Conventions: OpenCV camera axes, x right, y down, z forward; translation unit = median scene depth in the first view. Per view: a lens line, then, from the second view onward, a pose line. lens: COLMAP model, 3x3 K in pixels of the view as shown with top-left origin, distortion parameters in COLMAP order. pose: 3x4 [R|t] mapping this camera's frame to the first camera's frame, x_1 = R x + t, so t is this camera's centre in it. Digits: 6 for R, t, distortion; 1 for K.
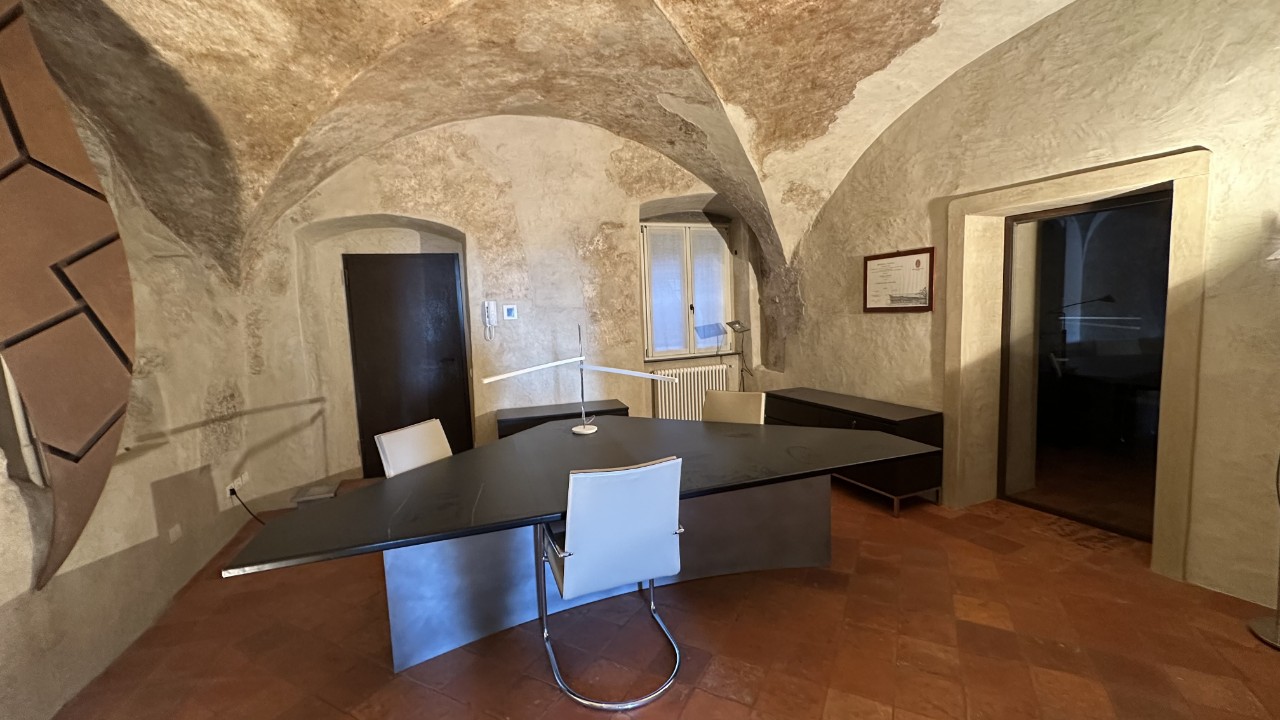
lens RADIAL K [[507.5, 0, 640.7], [0, 507.5, 361.6], [0, 0, 1]] dist [-0.001828, 0.000752]
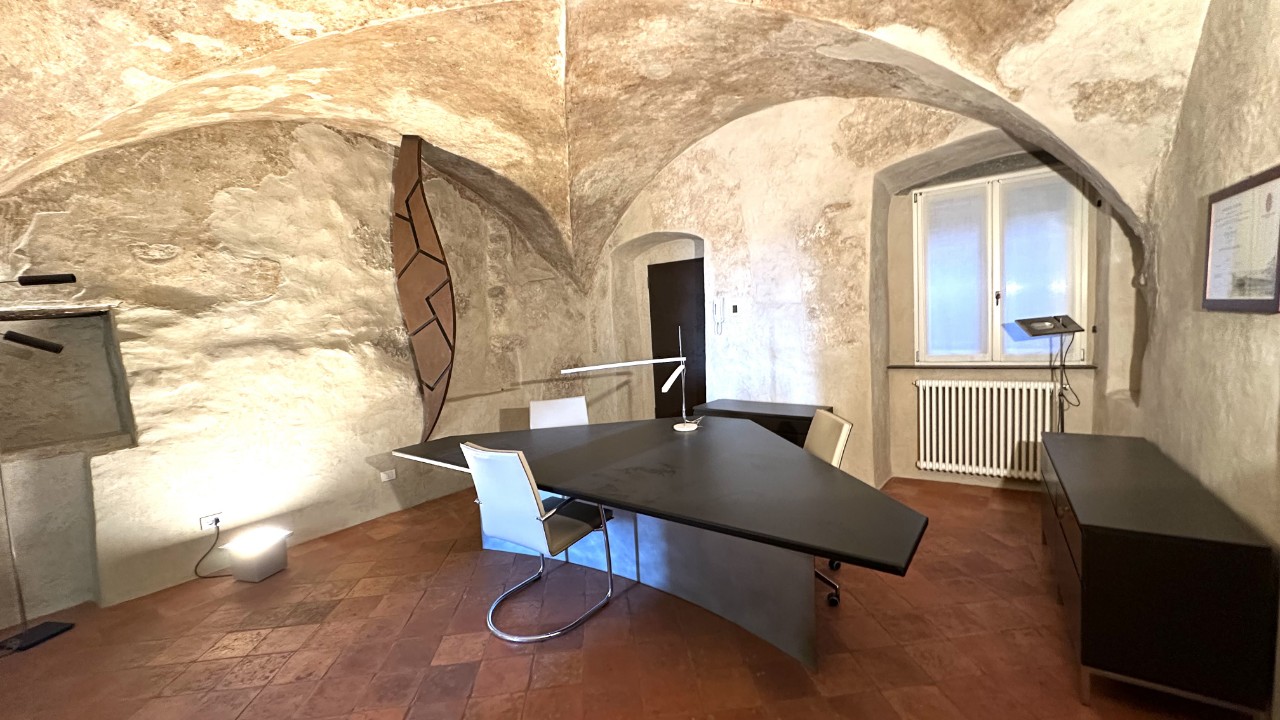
lens RADIAL K [[507.5, 0, 640.2], [0, 507.5, 361.4], [0, 0, 1]] dist [-0.001828, 0.000752]
pose [[0.555204, 0.081407, -0.827721, 0.527295], [-0.047490, 0.996678, 0.066169, -0.050238], [0.830357, 0.002571, 0.557225, 0.256557]]
